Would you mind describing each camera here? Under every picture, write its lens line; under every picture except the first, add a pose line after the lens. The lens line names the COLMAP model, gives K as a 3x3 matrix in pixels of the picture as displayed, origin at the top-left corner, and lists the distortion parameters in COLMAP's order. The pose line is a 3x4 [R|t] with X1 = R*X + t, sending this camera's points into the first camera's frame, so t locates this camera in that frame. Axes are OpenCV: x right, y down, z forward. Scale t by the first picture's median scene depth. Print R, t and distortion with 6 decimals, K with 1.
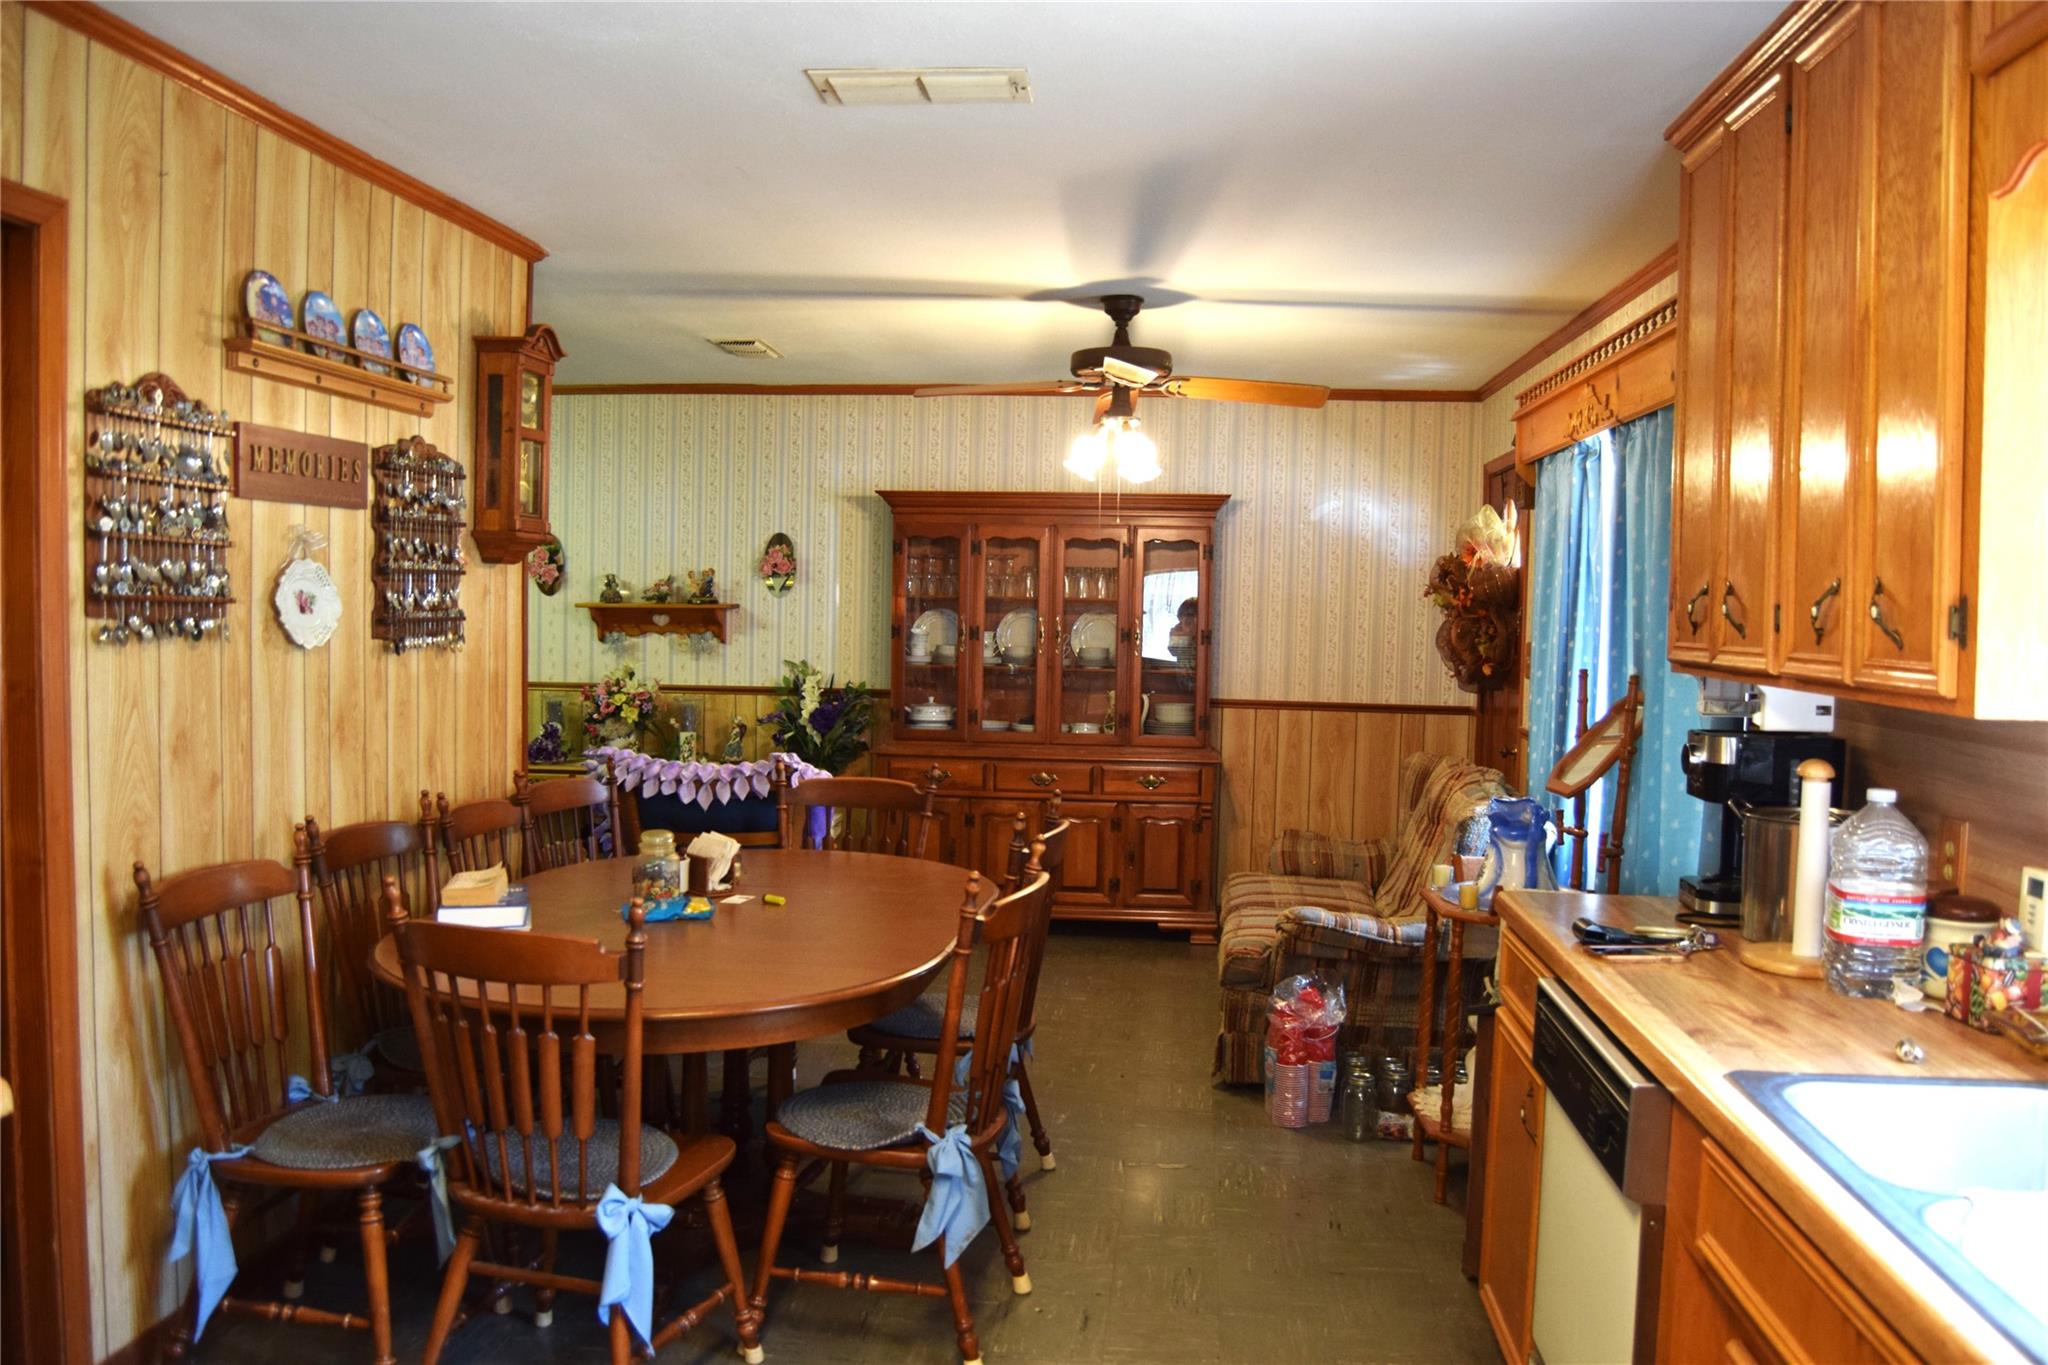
lens RADIAL K [[1597.1, 0, 1024.0], [0, 1597.1, 682.5], [0, 0, 1]] dist [-0.097338, 0.048040]
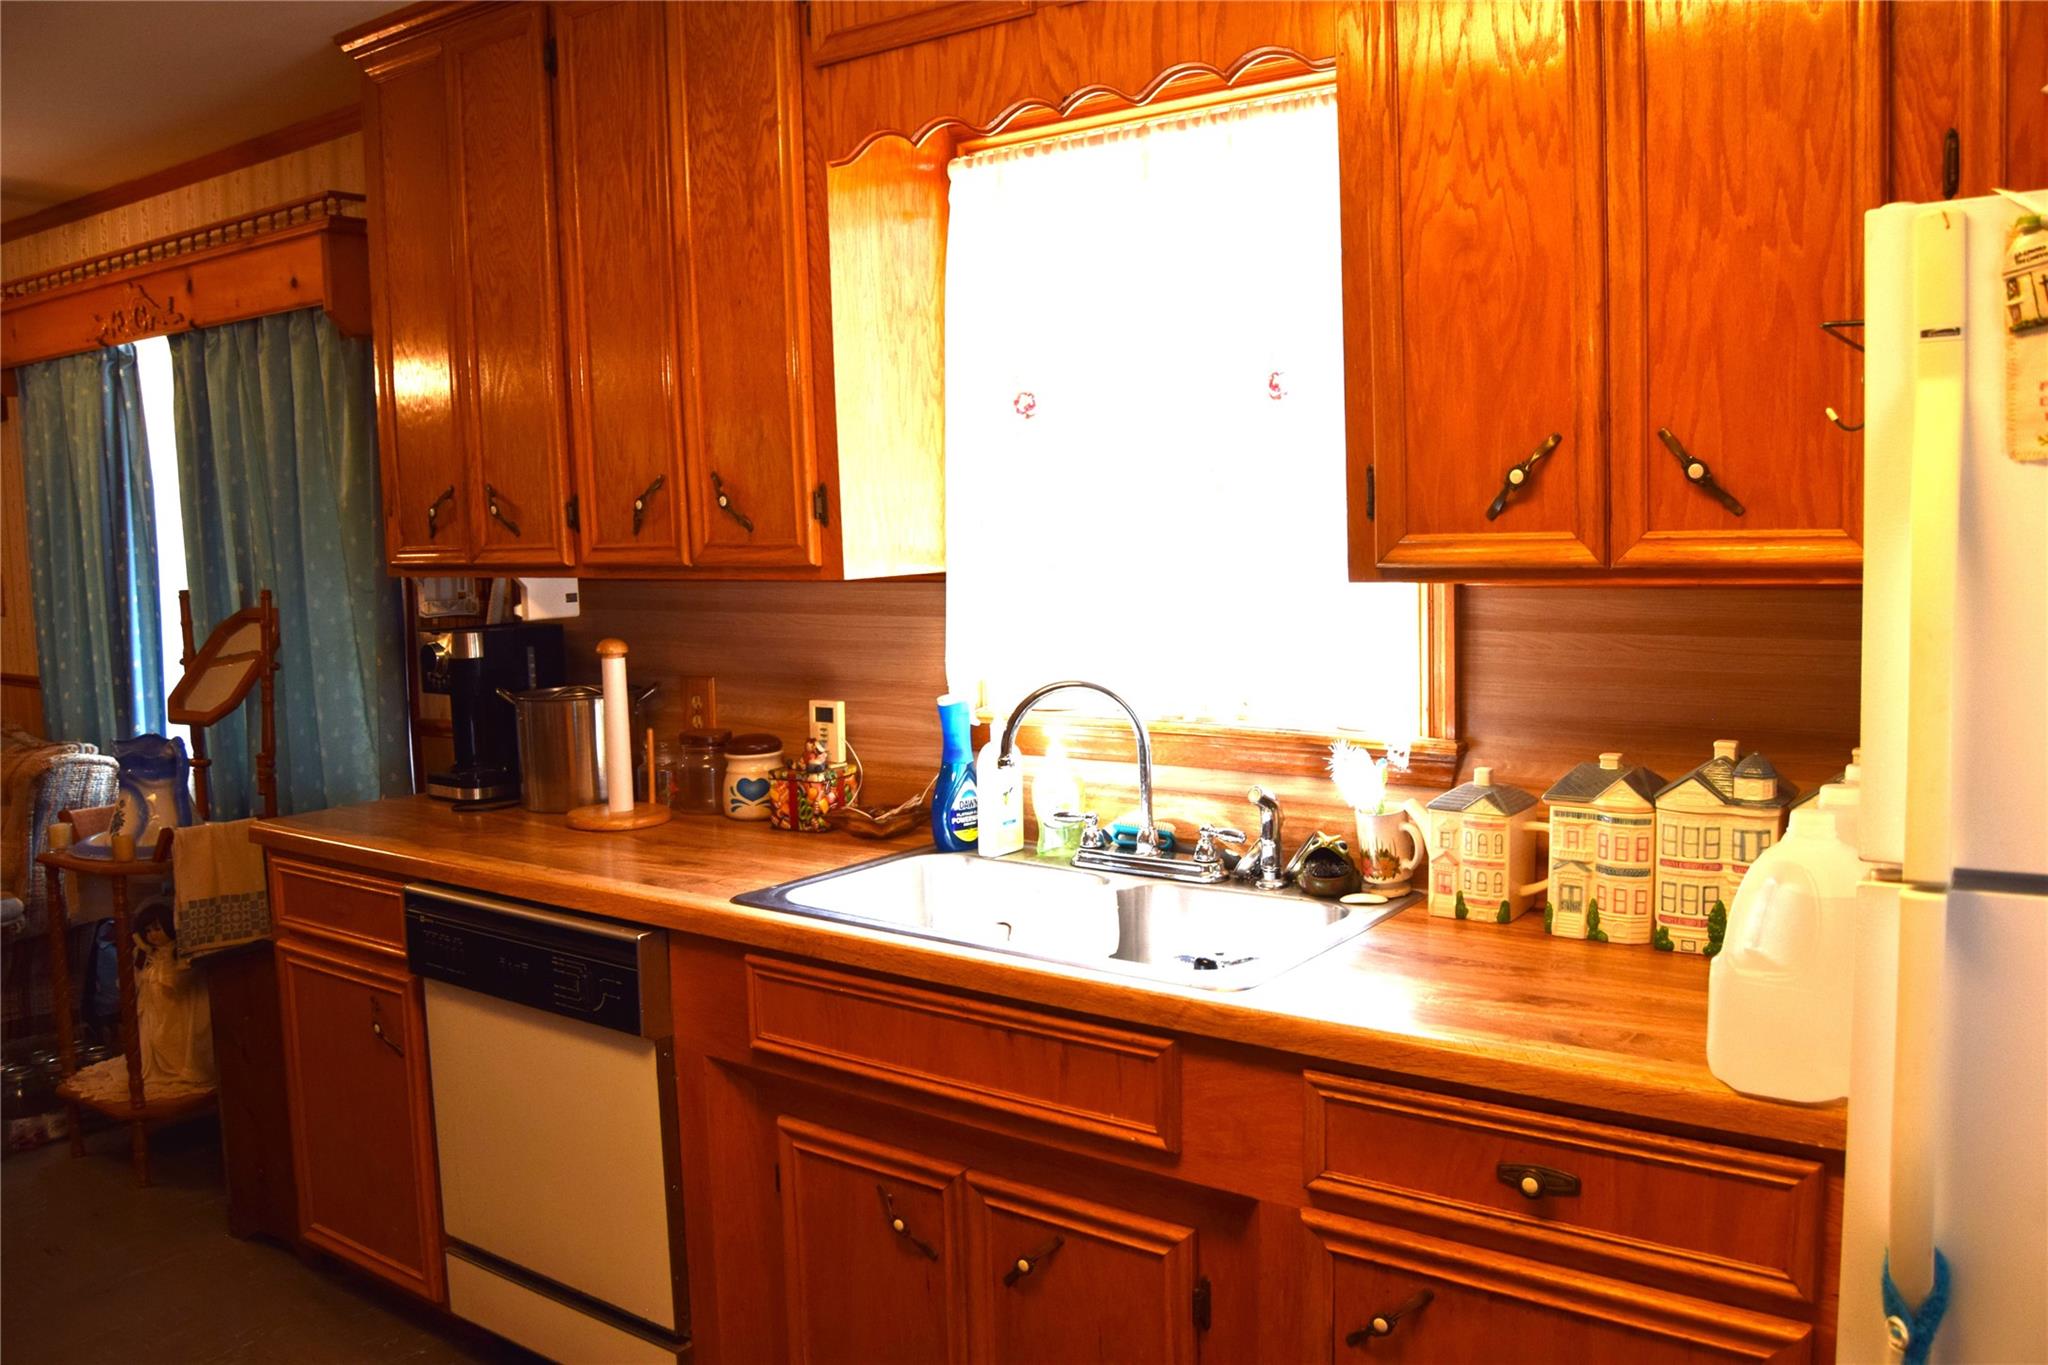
lens RADIAL K [[1597.1, 0, 1024.0], [0, 1597.1, 682.5], [0, 0, 1]] dist [-0.097338, 0.048040]
pose [[0.497327, -0.117106, 0.859623, -0.390221], [0.075949, 0.992921, 0.091325, -0.001274], [-0.864232, 0.019869, 0.502700, 0.193155]]
